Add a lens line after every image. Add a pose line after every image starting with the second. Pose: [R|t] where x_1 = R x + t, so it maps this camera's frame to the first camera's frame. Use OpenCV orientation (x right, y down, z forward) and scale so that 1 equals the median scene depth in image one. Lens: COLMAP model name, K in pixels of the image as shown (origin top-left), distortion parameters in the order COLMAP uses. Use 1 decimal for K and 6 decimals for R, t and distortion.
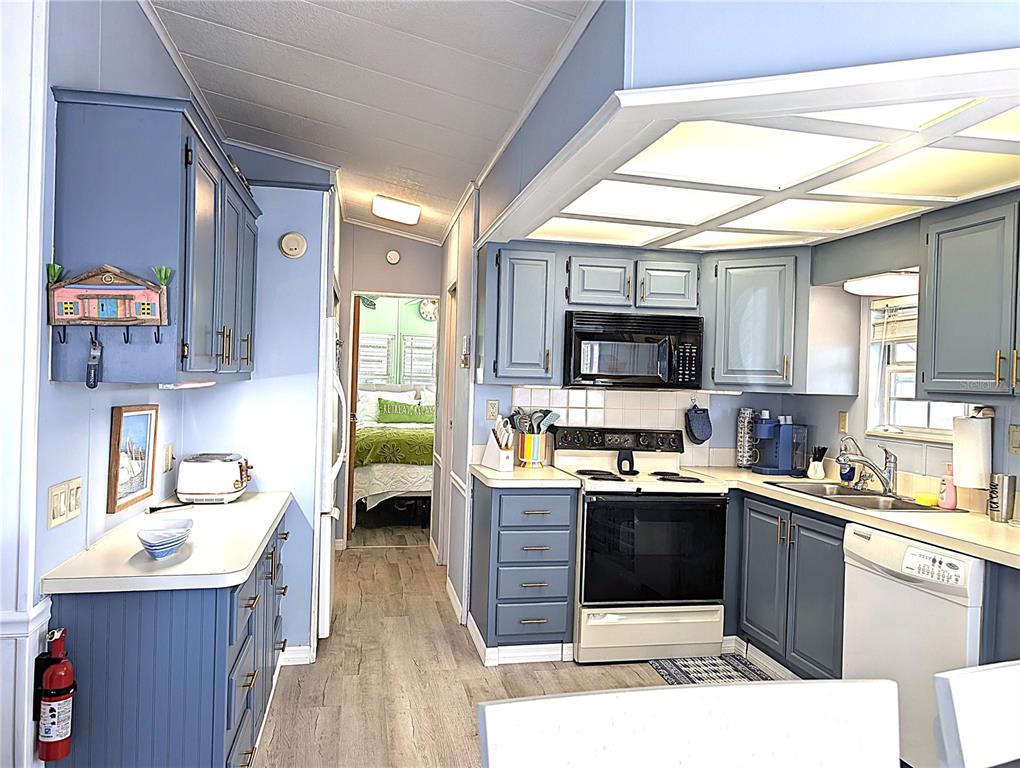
lens RADIAL K [[750.1, 0, 512.8], [0, 750.1, 377.9], [0, 0, 1]] dist [0.000043, -0.009240]
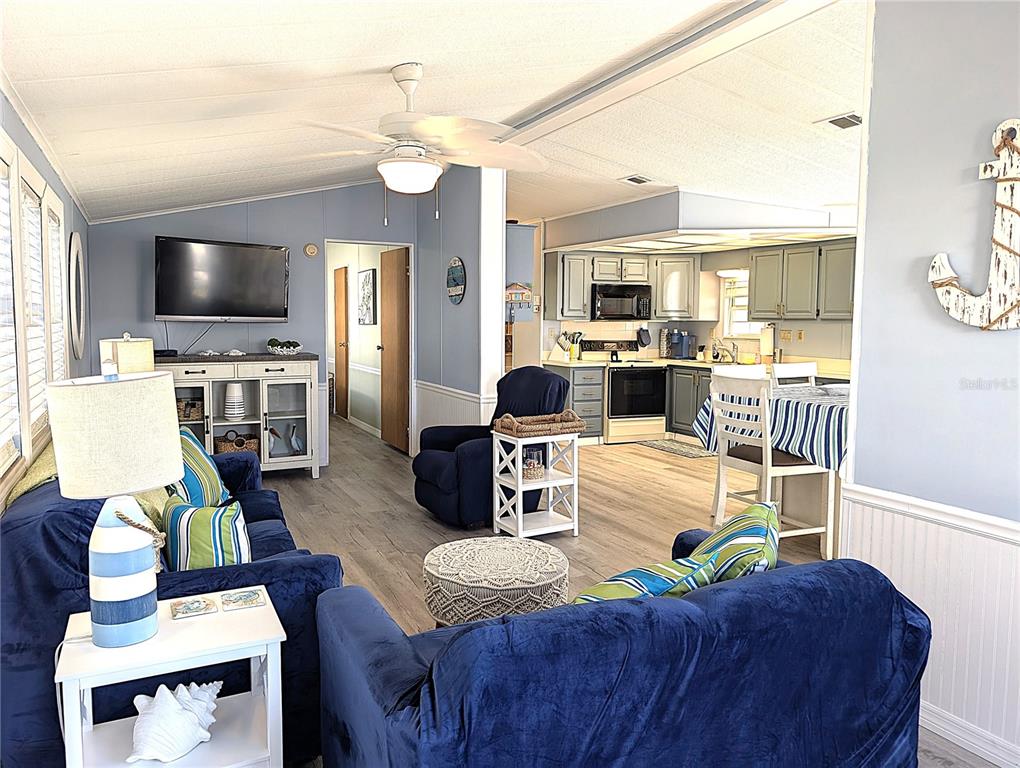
lens RADIAL K [[750.1, 0, 507.4], [0, 750.1, 385.0], [0, 0, 1]] dist [0.000043, -0.009240]
pose [[0.972943, -0.046626, 0.226293, -0.640037], [0.025181, 0.994990, 0.096747, -0.016825], [-0.229670, -0.088431, 0.969243, -0.989415]]
